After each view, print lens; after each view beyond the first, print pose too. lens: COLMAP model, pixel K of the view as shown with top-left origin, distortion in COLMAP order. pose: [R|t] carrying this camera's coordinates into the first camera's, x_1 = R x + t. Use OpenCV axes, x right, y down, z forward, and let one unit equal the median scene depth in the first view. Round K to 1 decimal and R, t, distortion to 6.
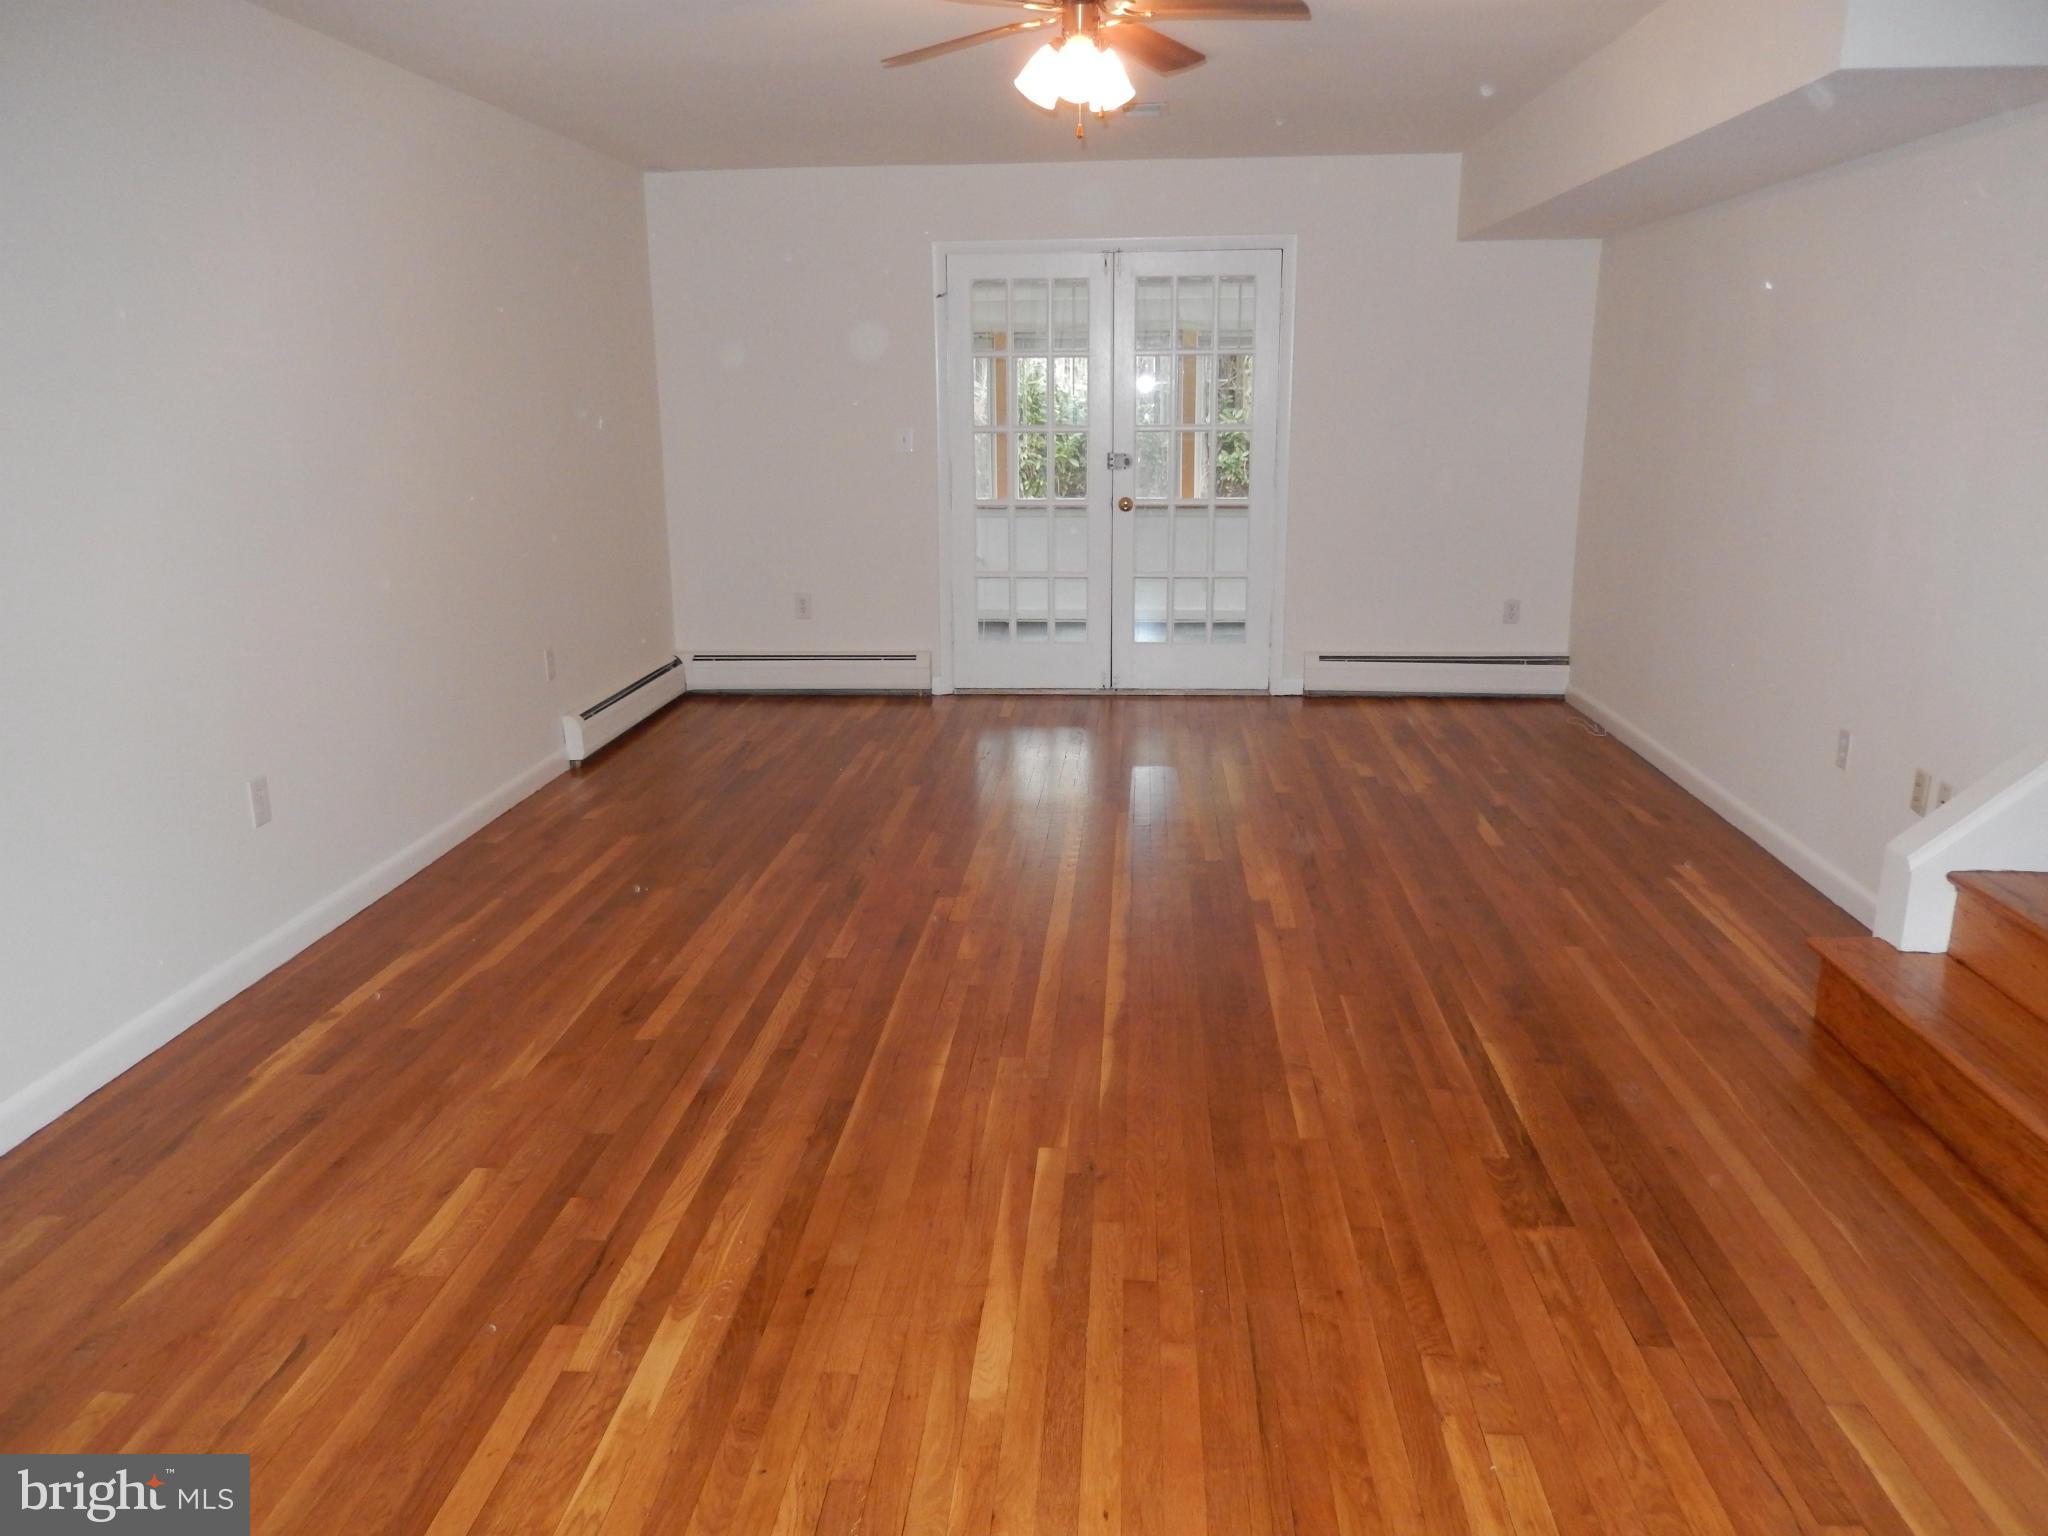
lens RADIAL K [[1535.8, 0, 1020.9], [0, 1535.8, 771.5], [0, 0, 1]] dist [-0.003277, -0.009314]
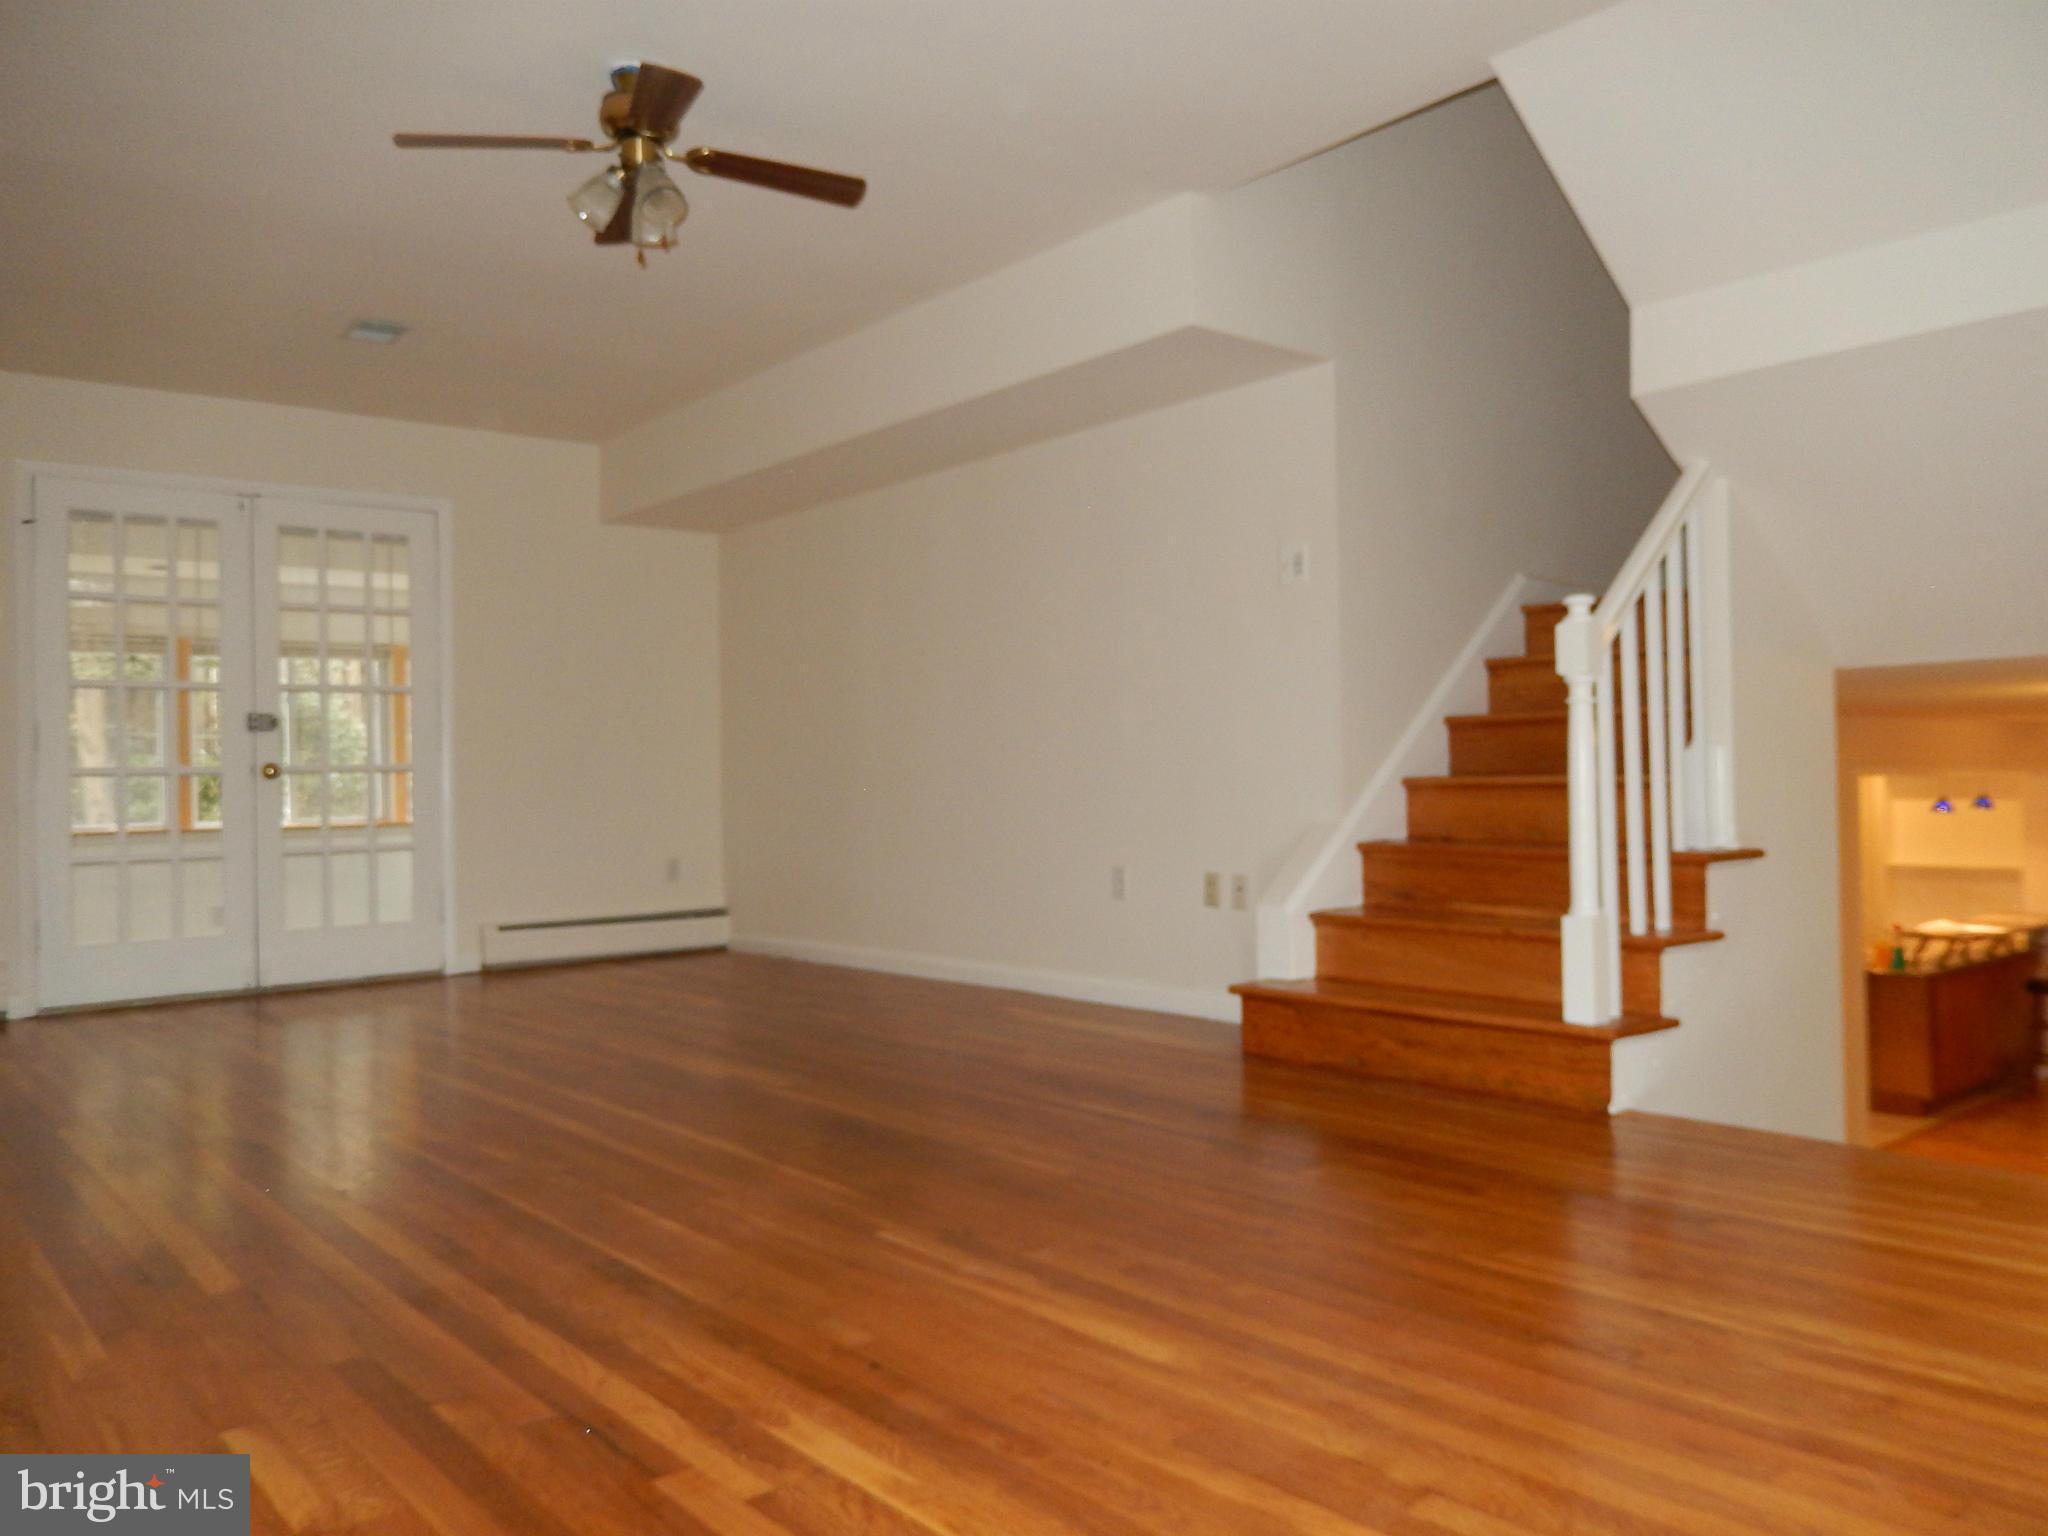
lens RADIAL K [[1535.8, 0, 1022.9], [0, 1535.8, 766.1], [0, 0, 1]] dist [-0.003277, -0.009314]
pose [[0.724134, -0.004235, 0.689647, -0.484216], [0.185929, 0.964154, -0.189306, 0.149692], [-0.664124, 0.265308, 0.698964, 0.215251]]
